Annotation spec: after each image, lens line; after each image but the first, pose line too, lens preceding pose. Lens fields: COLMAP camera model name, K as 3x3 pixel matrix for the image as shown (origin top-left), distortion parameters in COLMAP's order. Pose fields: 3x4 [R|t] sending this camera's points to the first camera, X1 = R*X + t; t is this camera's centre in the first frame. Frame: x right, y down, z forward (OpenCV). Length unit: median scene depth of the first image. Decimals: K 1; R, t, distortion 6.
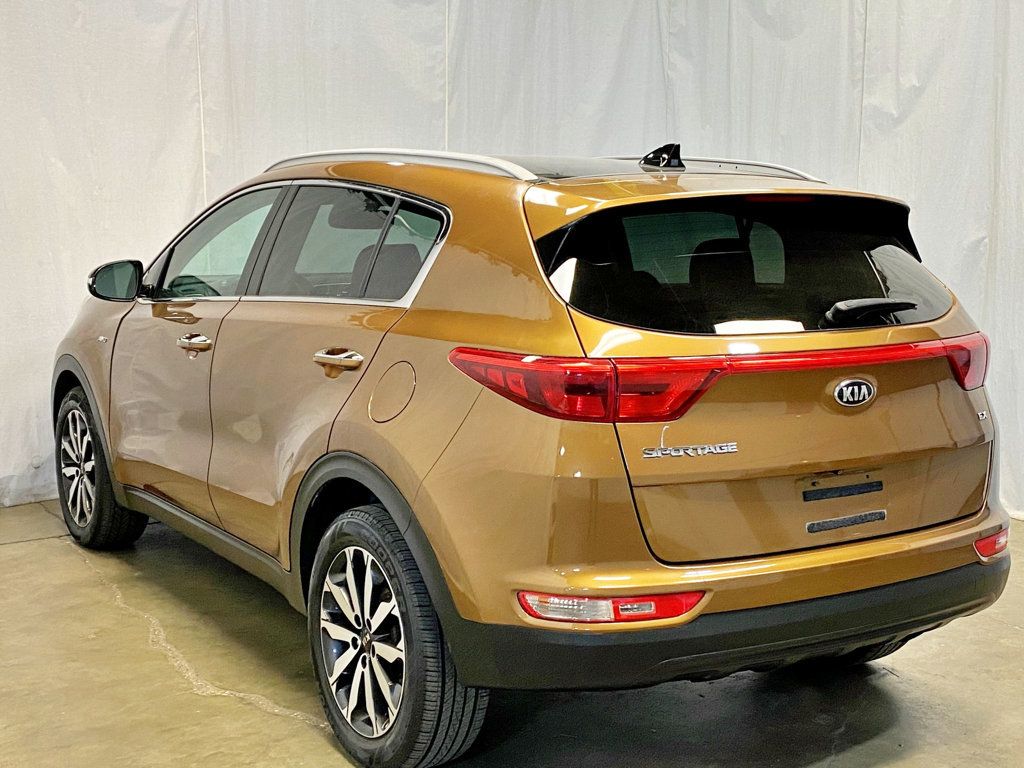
lens RADIAL K [[1447.8, 0, 511.5], [0, 1447.8, 383.3], [0, 0, 1]] dist [0.100261, 0.000000]
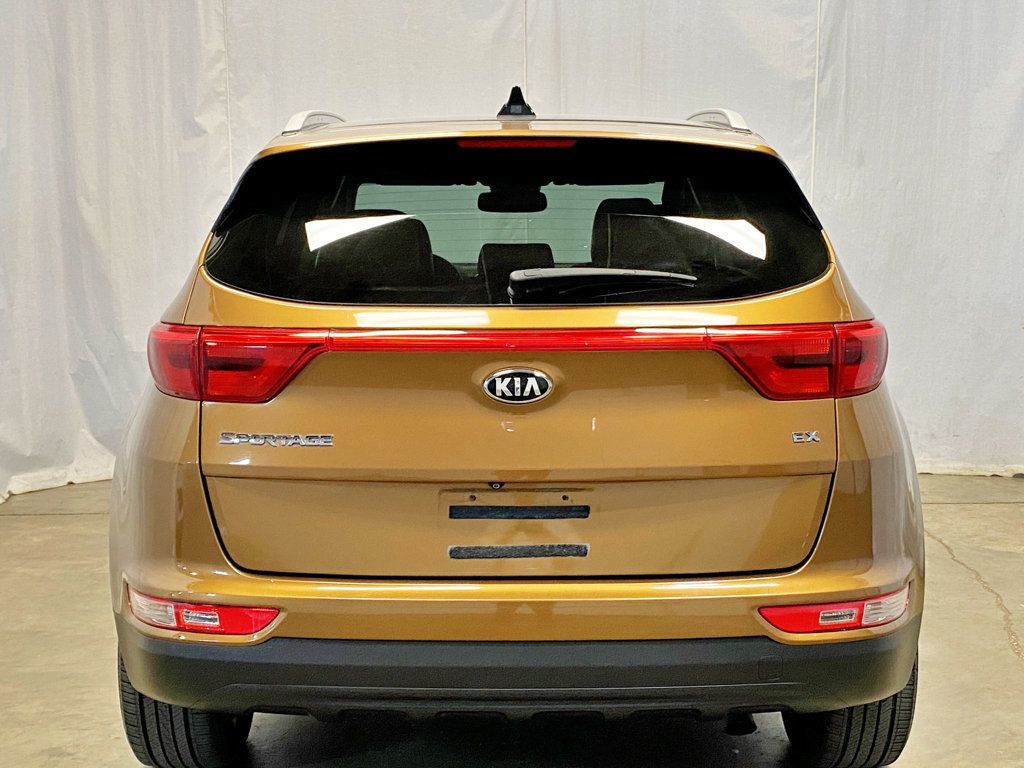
lens RADIAL K [[1447.8, 0, 504.6], [0, 1447.8, 367.8], [0, 0, 1]] dist [0.100261, 0.000000]
pose [[0.839544, 0.047833, -0.541182, 0.647549], [-0.061532, 0.998079, -0.007239, 0.002731], [0.539796, 0.039378, 0.840874, 0.341528]]
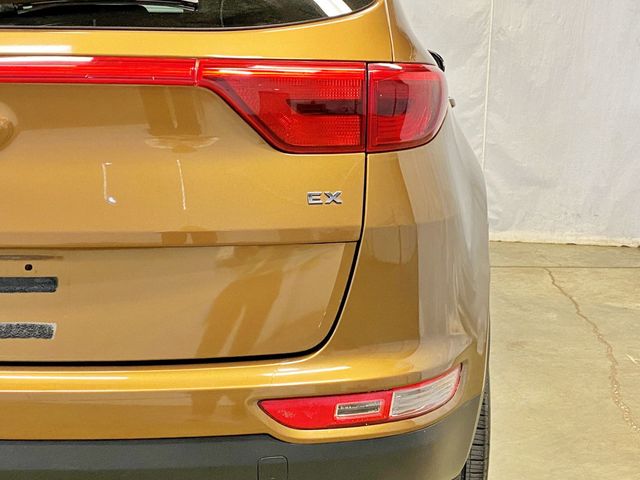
lens RADIAL K [[932.3, 0, 318.4], [0, 932.3, 239.7], [0, 0, 1]] dist [0.154013, 0.000000]
pose [[0.833412, 0.096192, -0.544217, 0.588172], [-0.073201, 0.995273, 0.063818, 0.016897], [0.547783, -0.013349, 0.836514, 0.743882]]
